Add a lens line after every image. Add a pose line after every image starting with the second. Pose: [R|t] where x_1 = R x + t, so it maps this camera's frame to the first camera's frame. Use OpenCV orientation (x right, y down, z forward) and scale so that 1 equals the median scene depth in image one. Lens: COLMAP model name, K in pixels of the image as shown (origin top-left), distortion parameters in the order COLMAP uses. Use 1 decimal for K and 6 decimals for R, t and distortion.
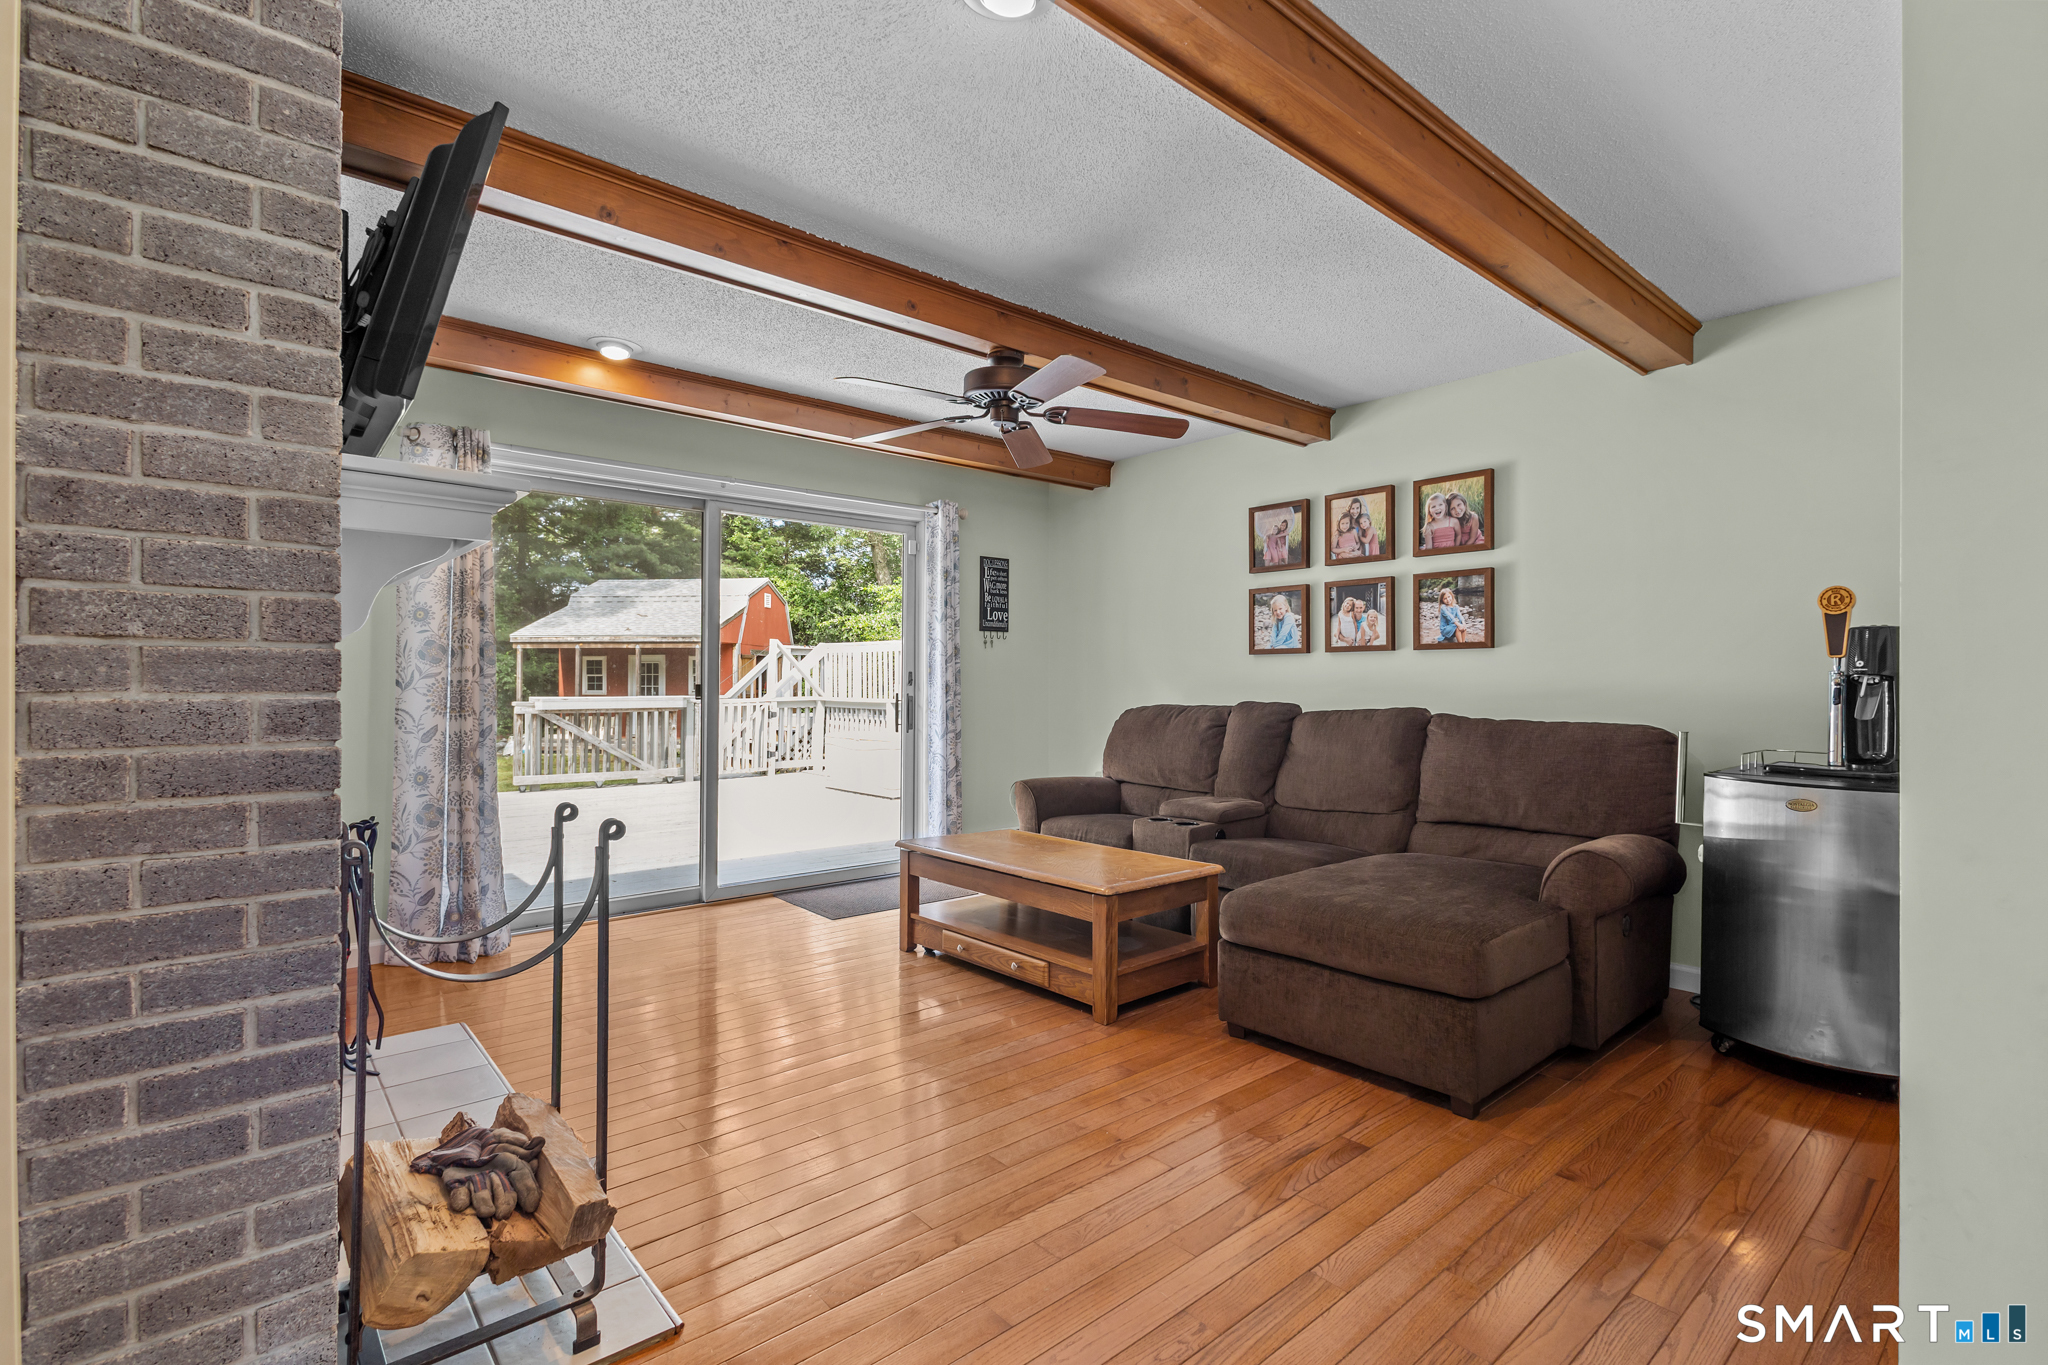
lens RADIAL K [[950.5, 0, 1029.3], [0, 950.5, 681.0], [0, 0, 1]] dist [0.009441, -0.002581]
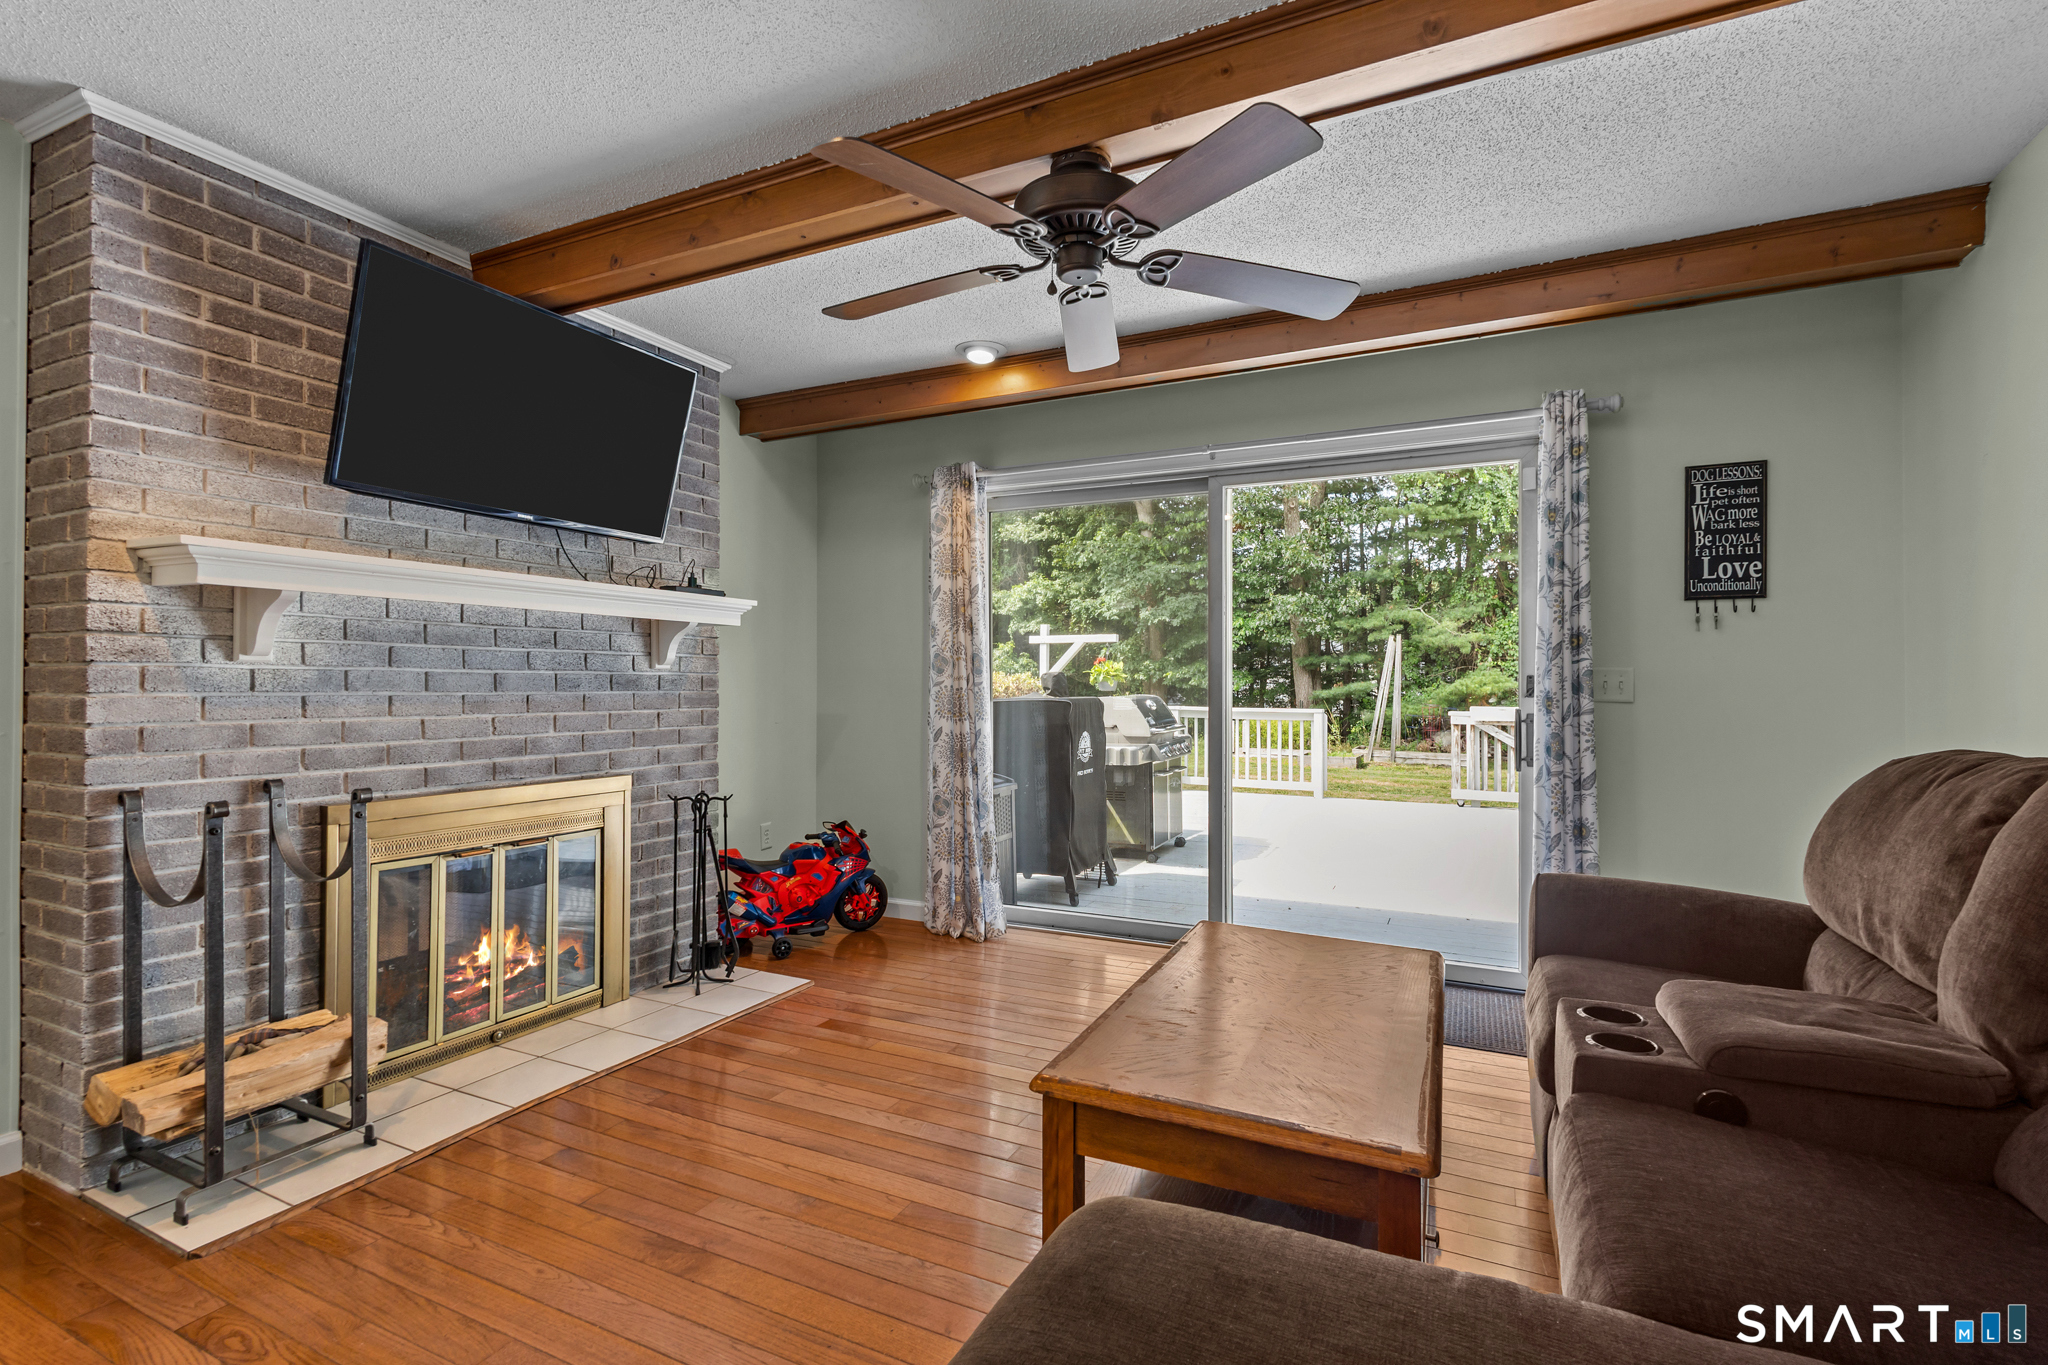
lens RADIAL K [[950.5, 0, 1010.2], [0, 950.5, 683.7], [0, 0, 1]] dist [0.009441, -0.002581]
pose [[0.397999, -0.004017, -0.917377, 0.307346], [-0.001129, 0.999988, -0.004868, -0.000293], [0.917385, 0.002973, 0.397989, 0.408324]]
